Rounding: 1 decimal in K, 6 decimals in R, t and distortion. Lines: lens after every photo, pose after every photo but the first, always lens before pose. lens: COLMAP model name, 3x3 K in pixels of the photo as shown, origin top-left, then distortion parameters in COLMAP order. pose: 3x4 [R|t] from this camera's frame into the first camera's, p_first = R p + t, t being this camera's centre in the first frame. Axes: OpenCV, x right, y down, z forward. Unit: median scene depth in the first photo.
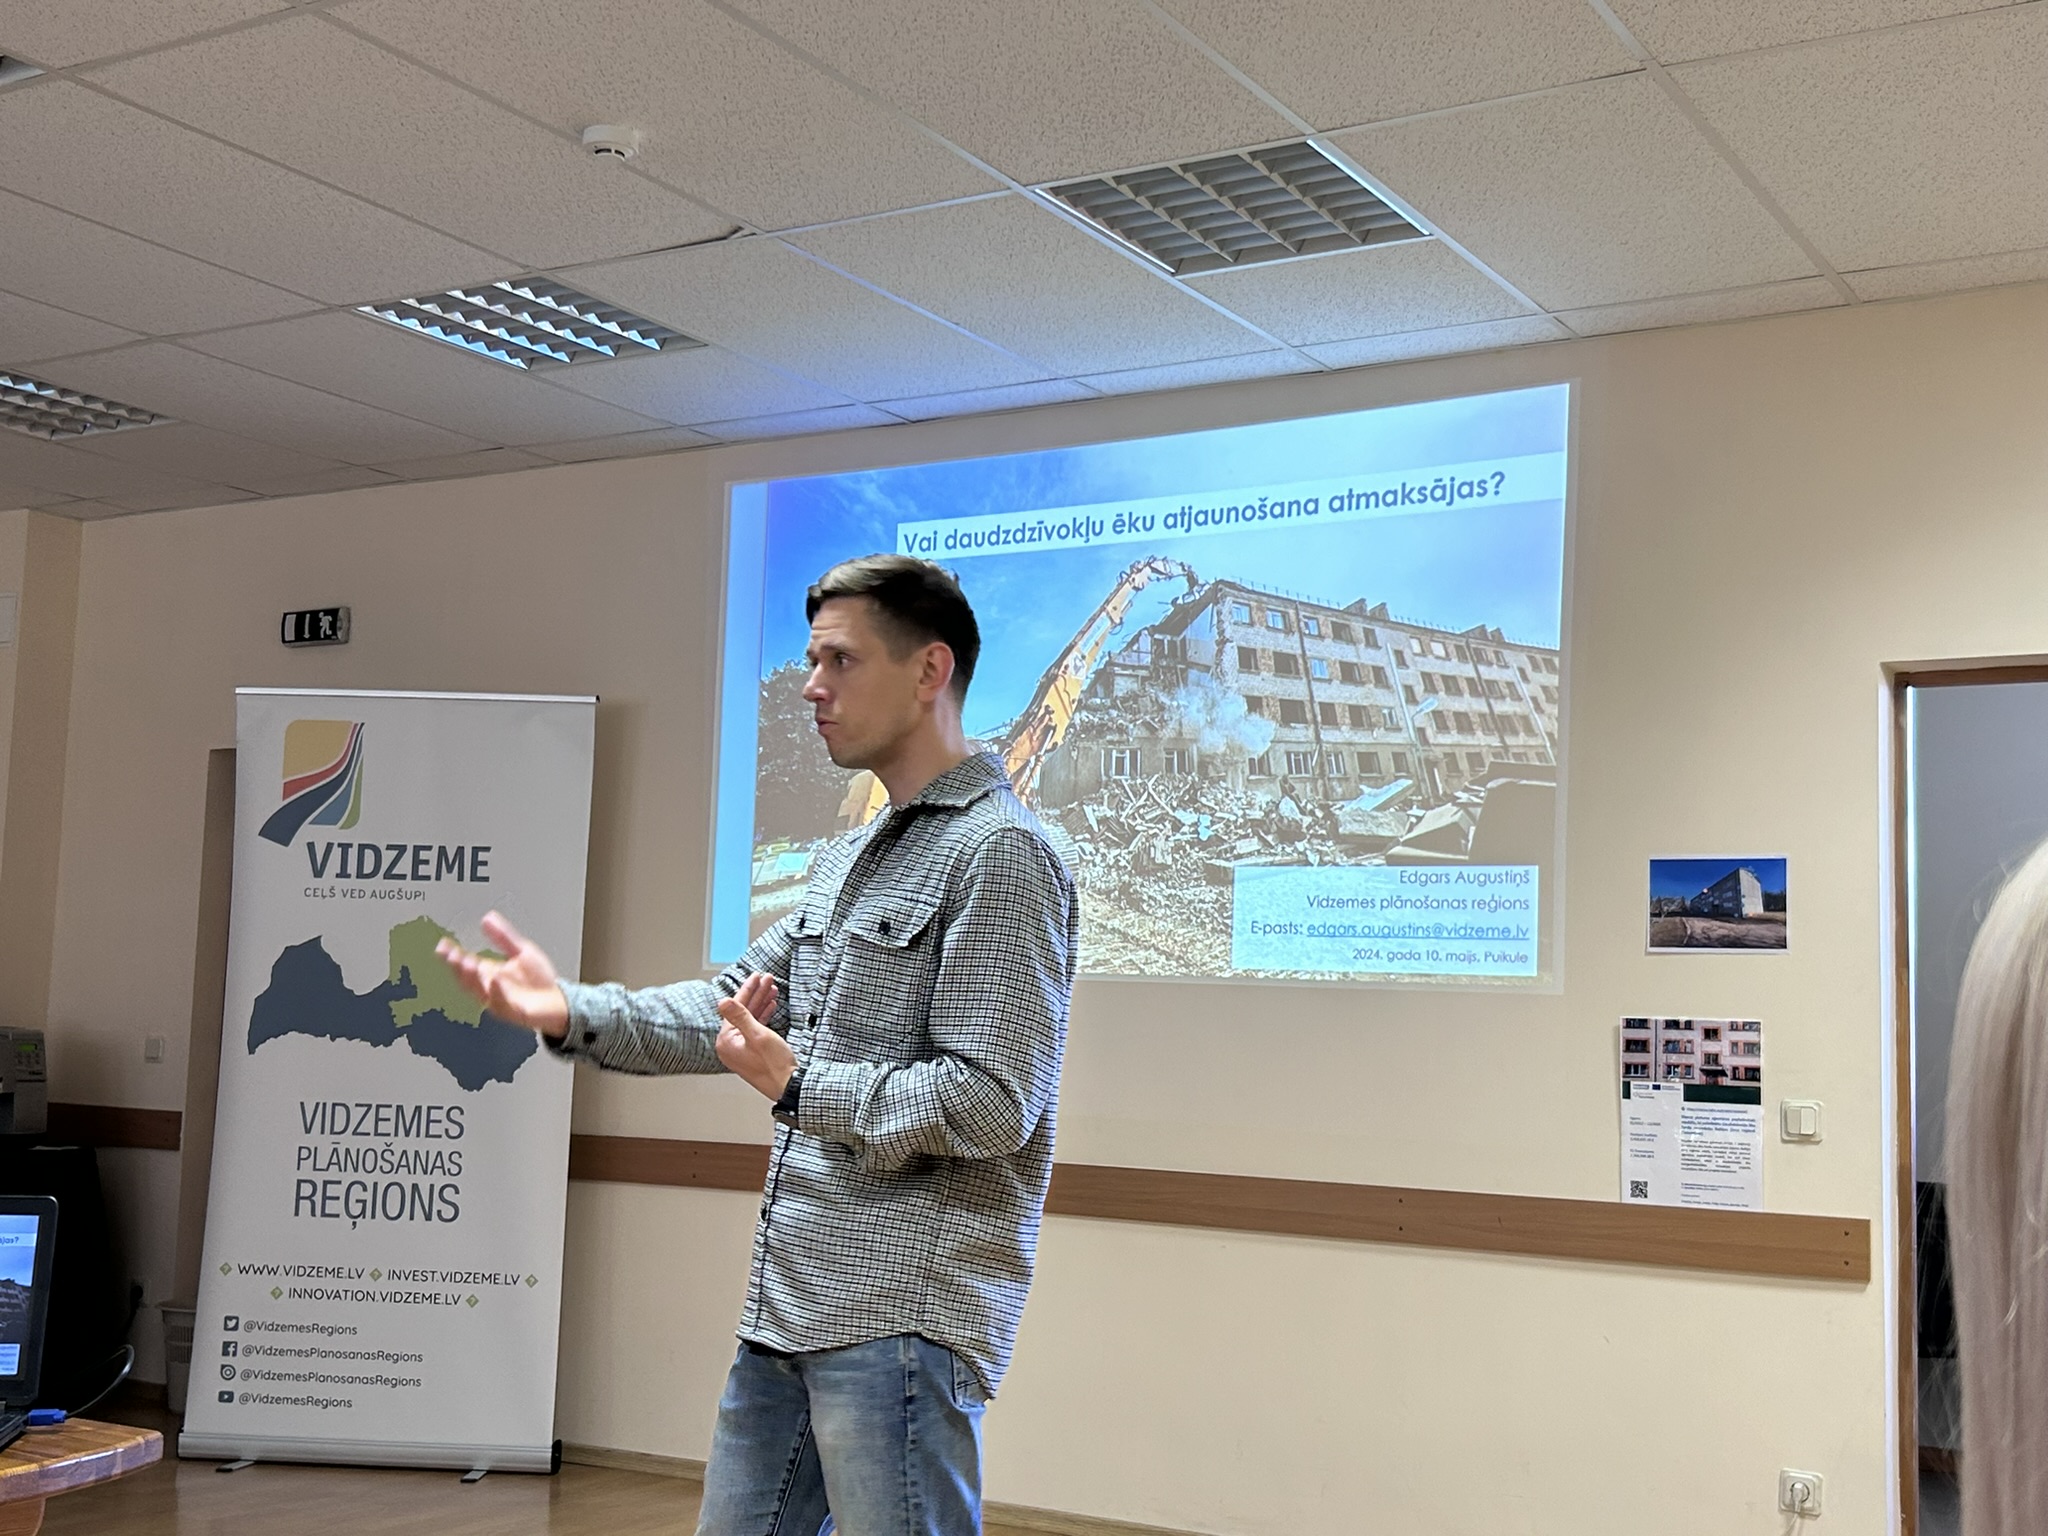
lens RADIAL K [[2475.4, 0, 1024.0], [0, 2475.4, 768.0], [0, 0, 1]] dist [0.118219, -0.521437]
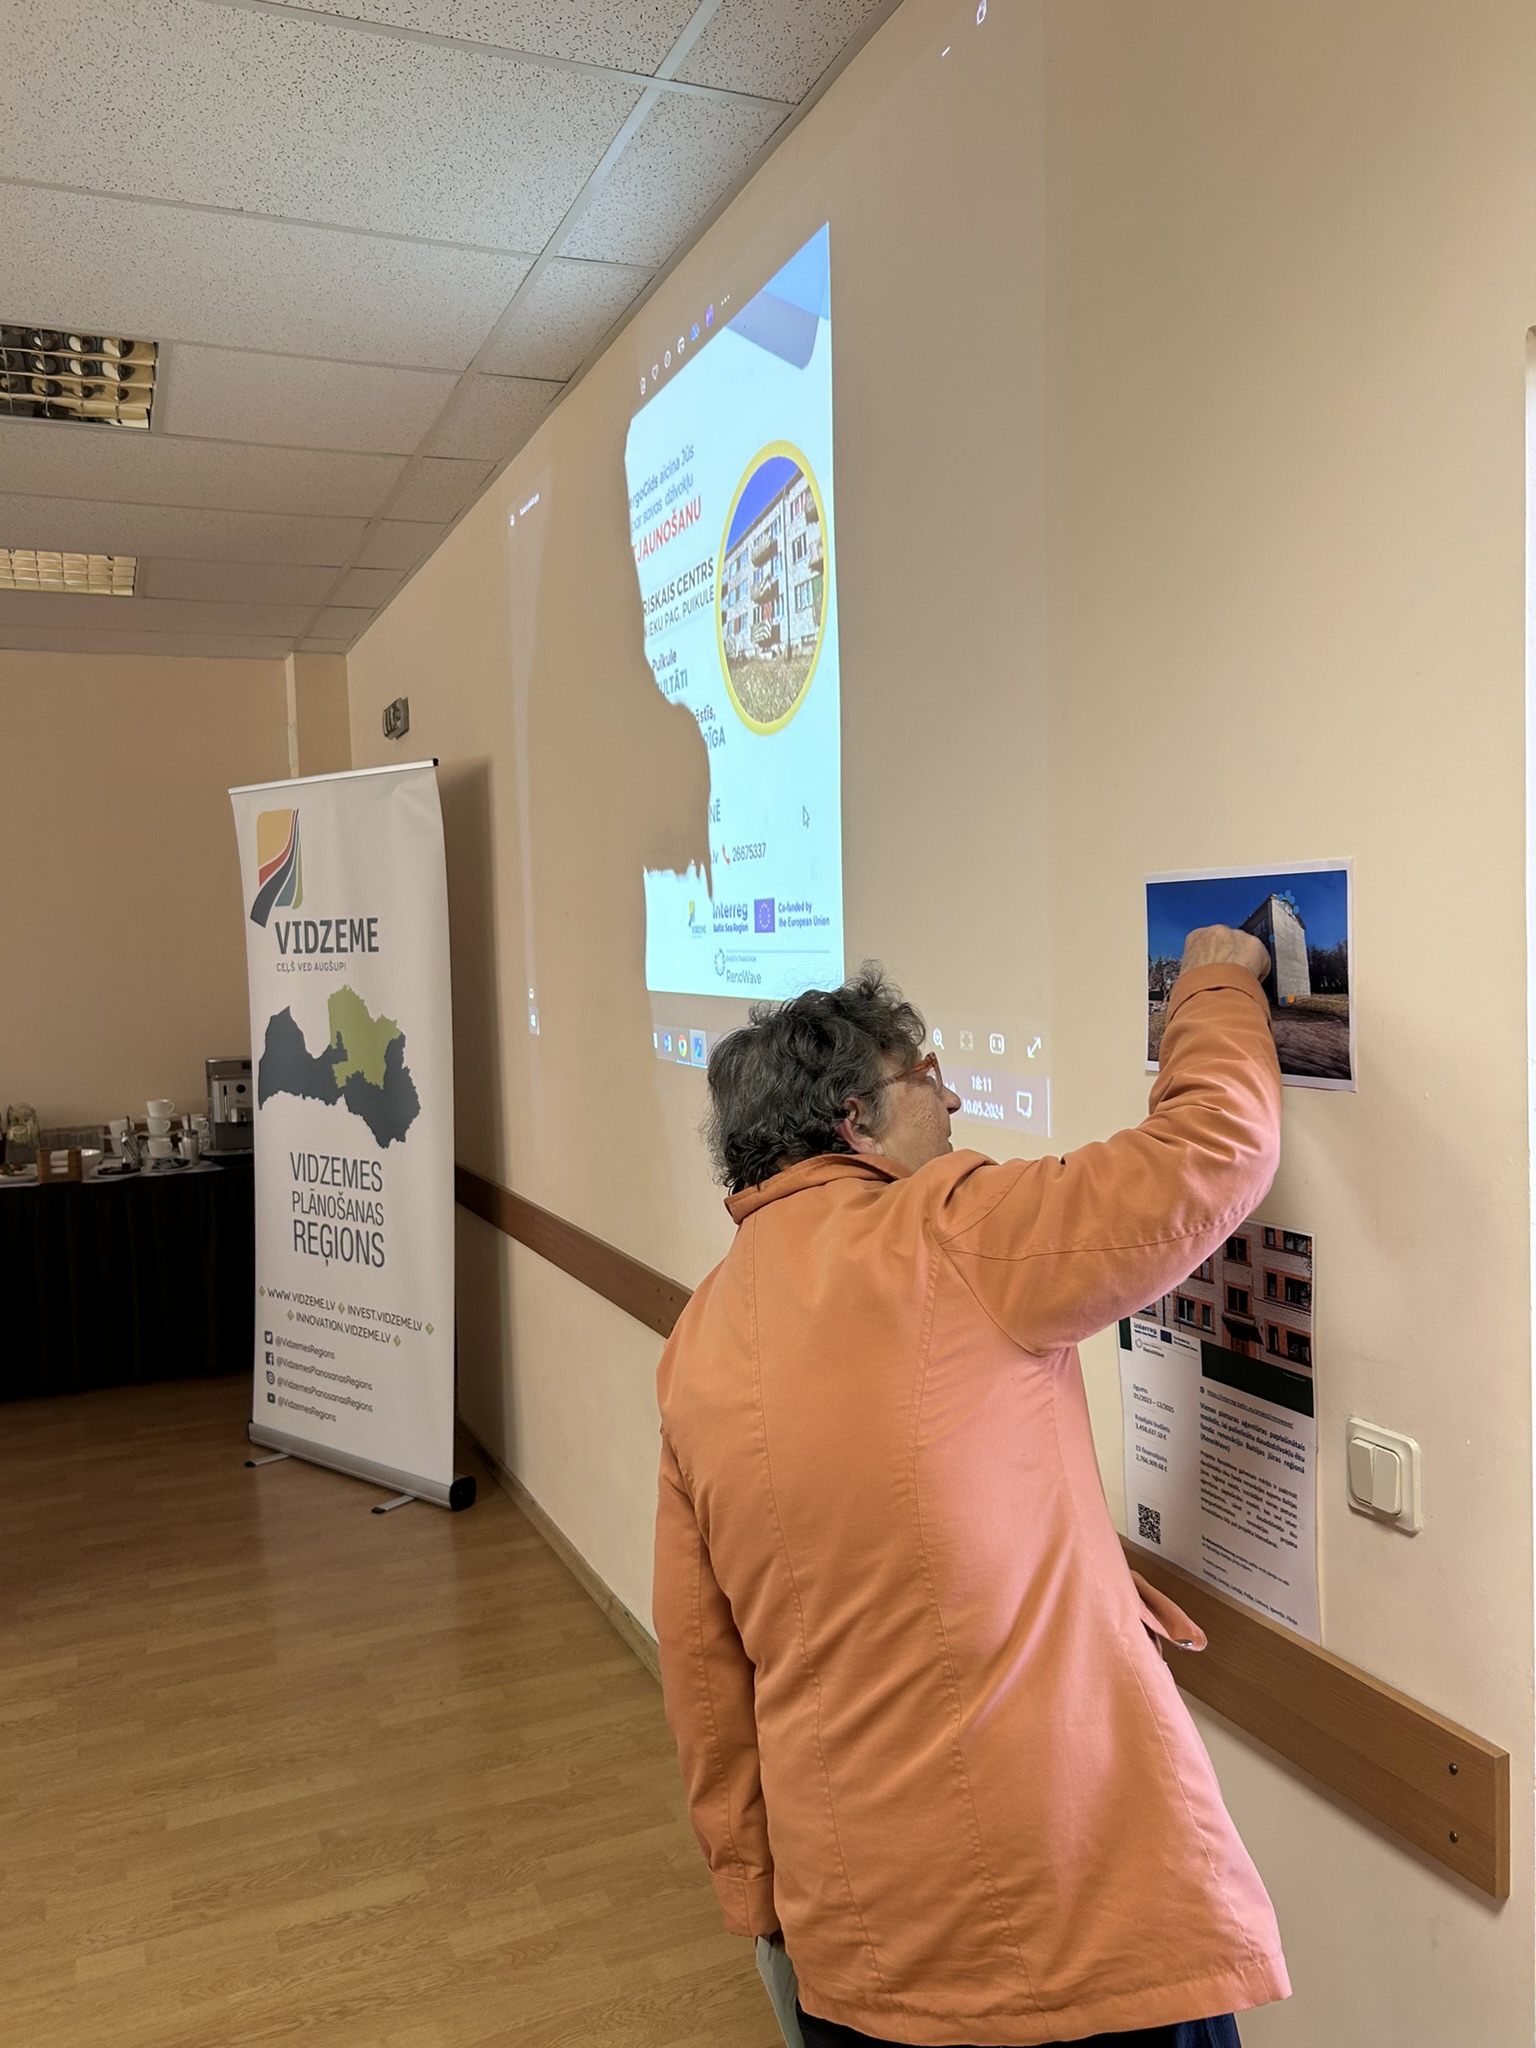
lens RADIAL K [[1544.8, 0, 768.0], [0, 1544.8, 1024.0], [0, 0, 1]] dist [0.001407, -0.001411]
pose [[0.819468, -0.020181, -0.572770, 0.292339], [0.108688, 0.986717, 0.120734, 0.015304], [0.562725, -0.161191, 0.810776, 0.564876]]
